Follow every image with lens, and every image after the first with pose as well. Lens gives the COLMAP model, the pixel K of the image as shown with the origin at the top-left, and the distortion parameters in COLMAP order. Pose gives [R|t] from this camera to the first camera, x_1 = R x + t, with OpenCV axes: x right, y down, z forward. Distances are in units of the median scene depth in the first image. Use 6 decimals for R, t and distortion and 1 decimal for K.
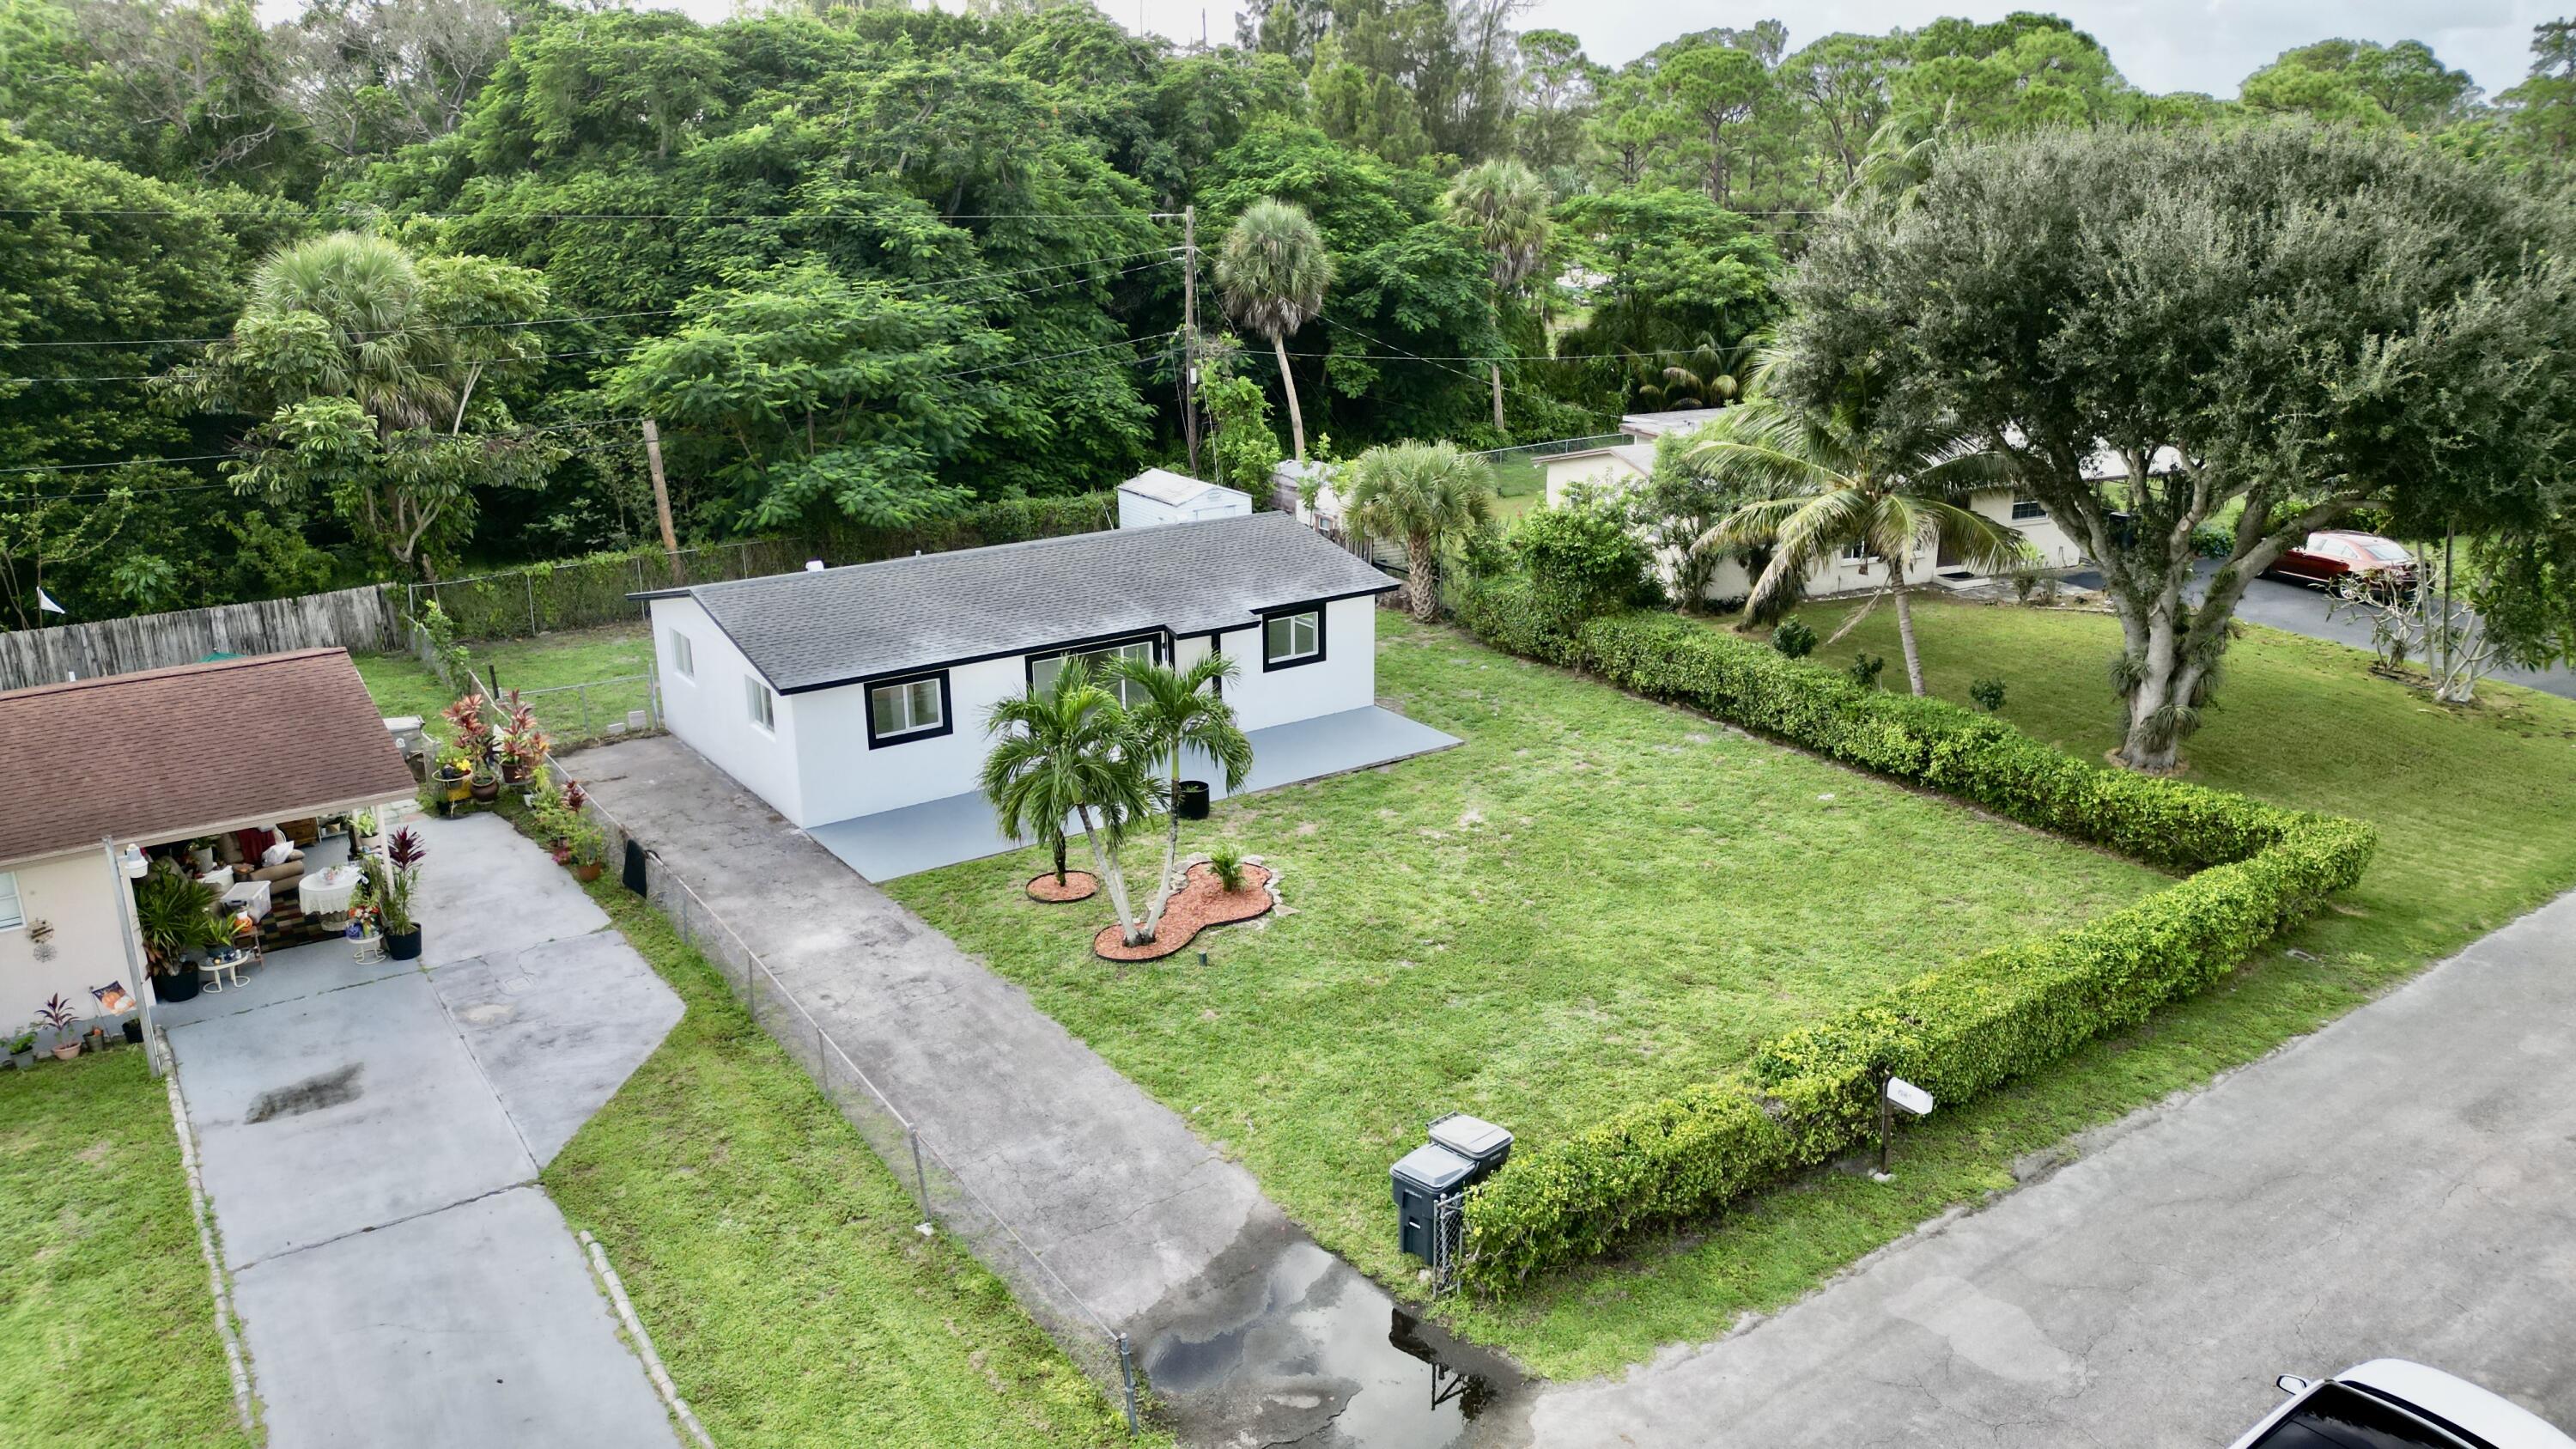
lens RADIAL K [[1803.3, 0, 1291.5], [0, 1803.3, 723.5], [0, 0, 1]] dist [0.064044, -0.065984]
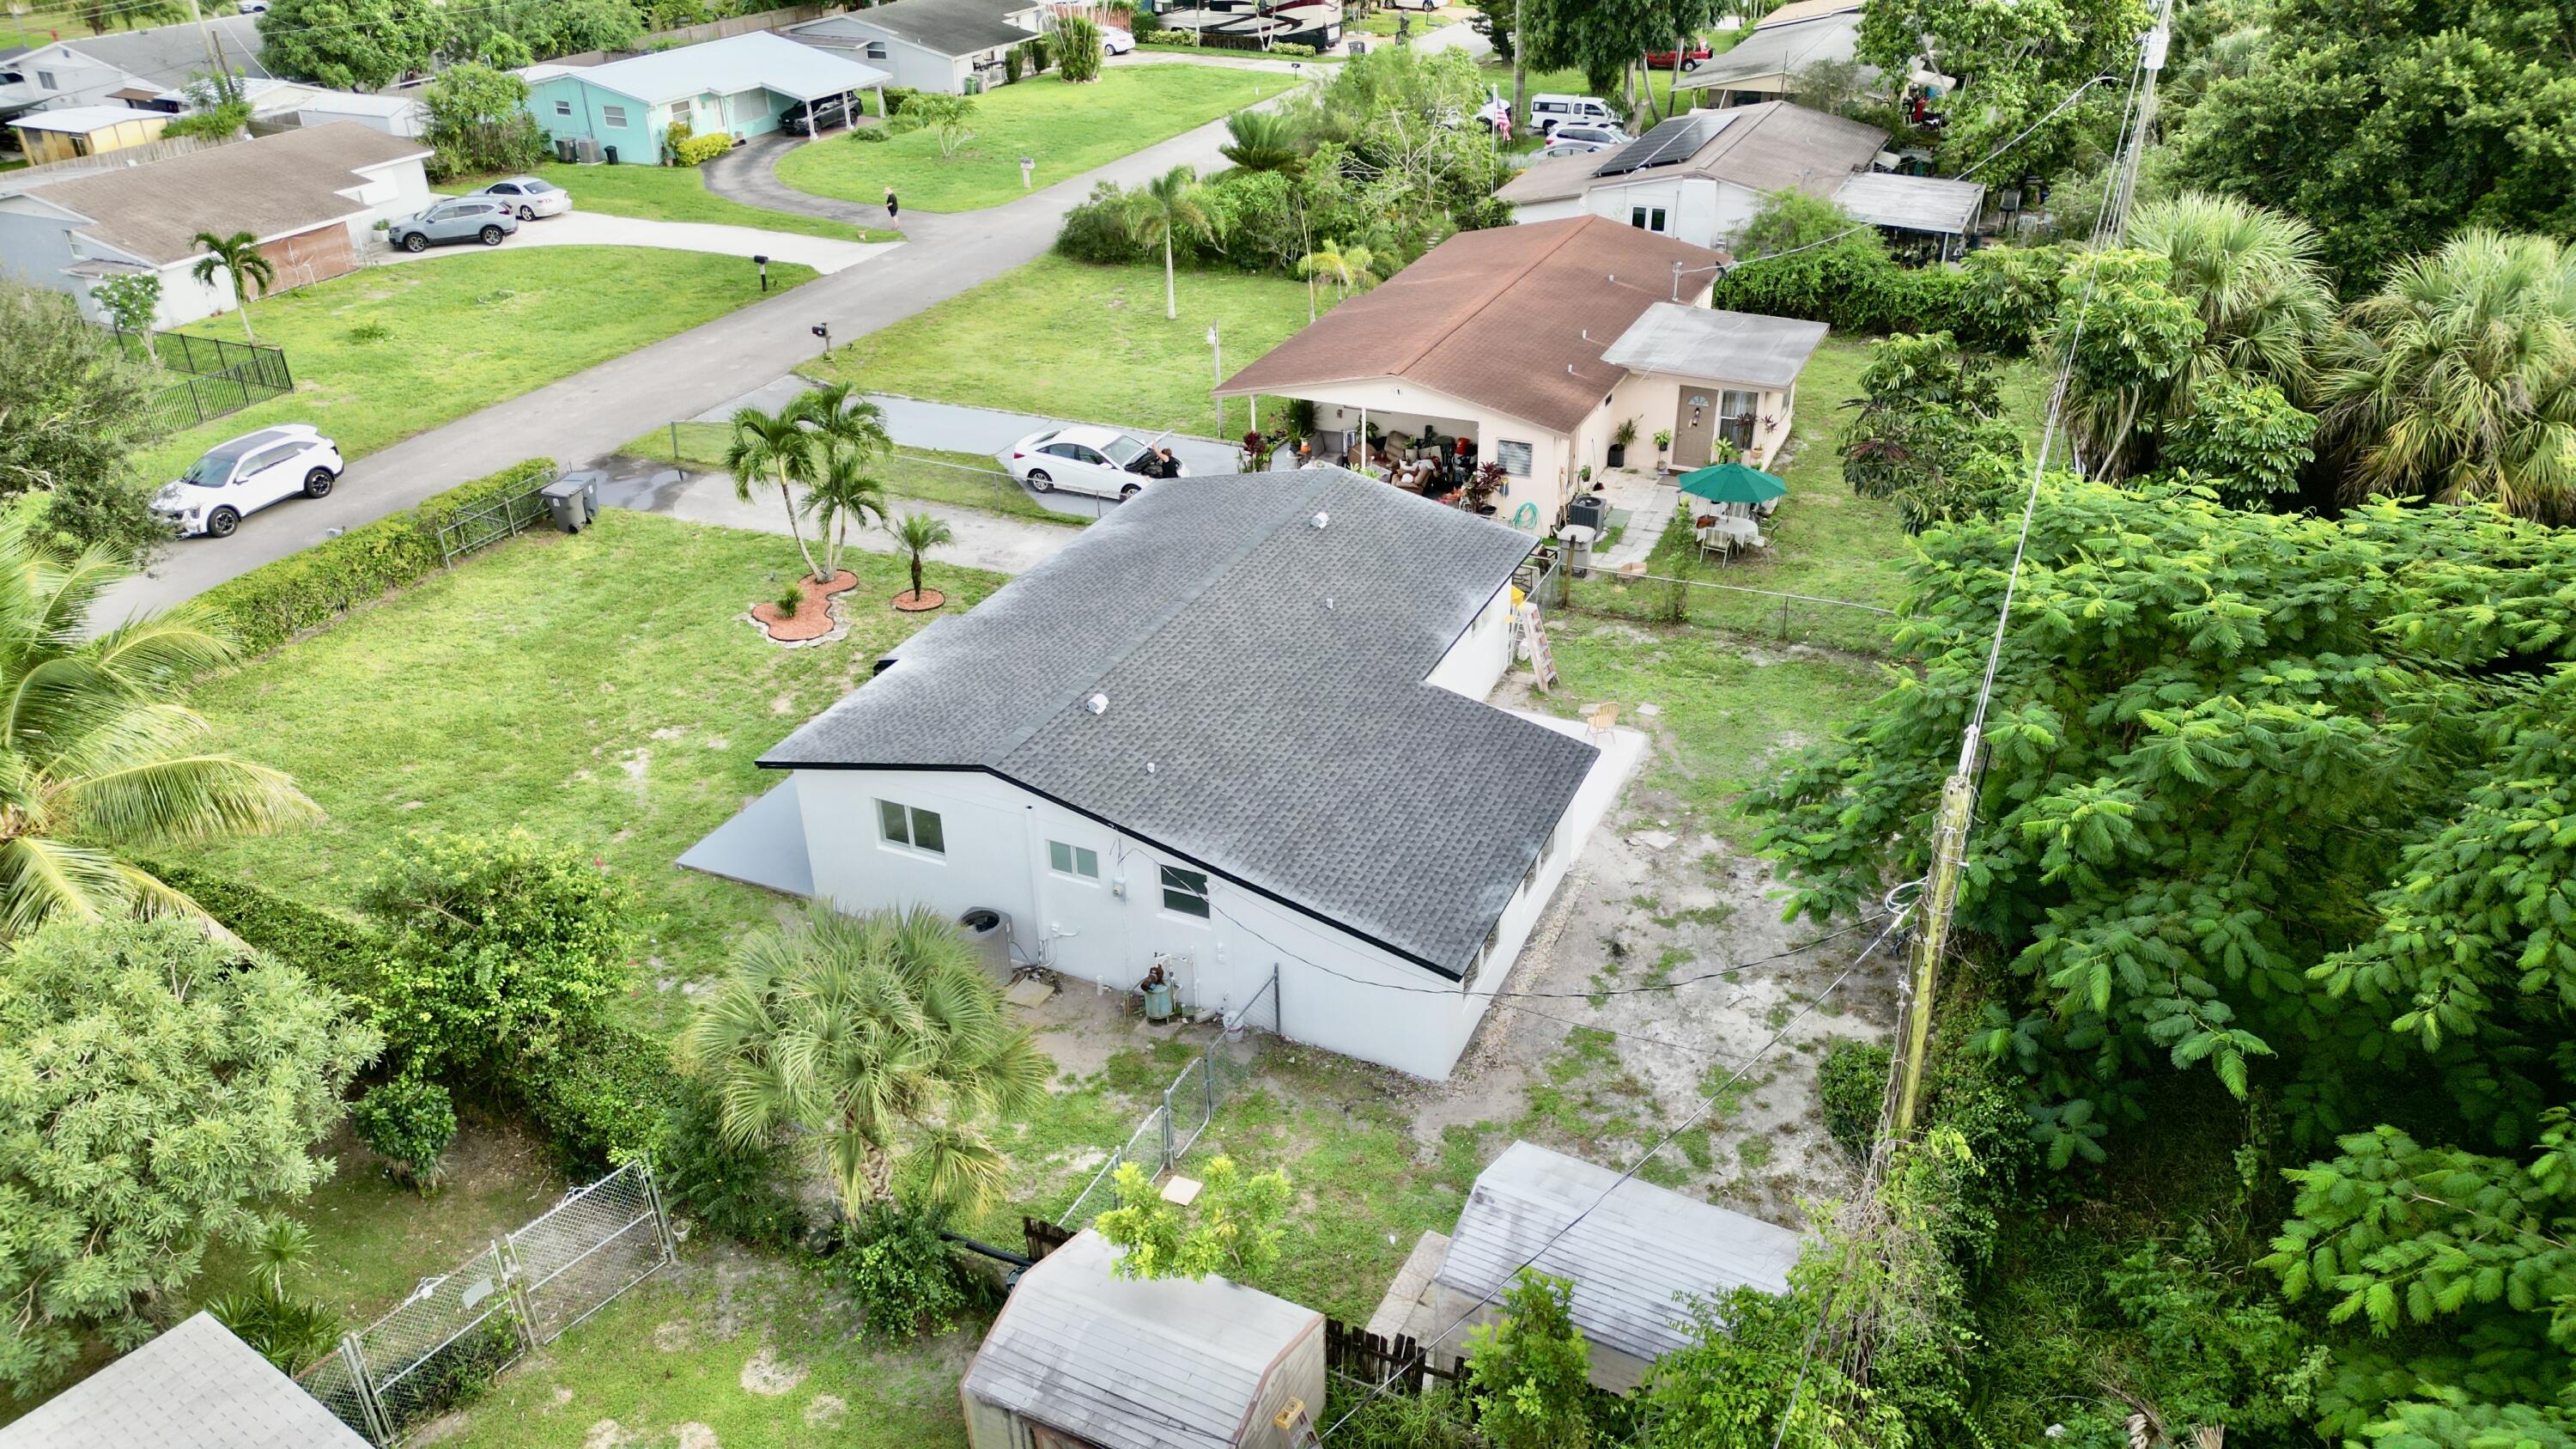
lens RADIAL K [[1803.3, 0, 1288.6], [0, 1803.3, 723.0], [0, 0, 1]] dist [0.064044, -0.065984]
pose [[-0.864778, 0.264779, -0.426674, 0.211747], [-0.122011, 0.713431, 0.690021, -0.727050], [0.487106, 0.648774, -0.584654, 1.745613]]
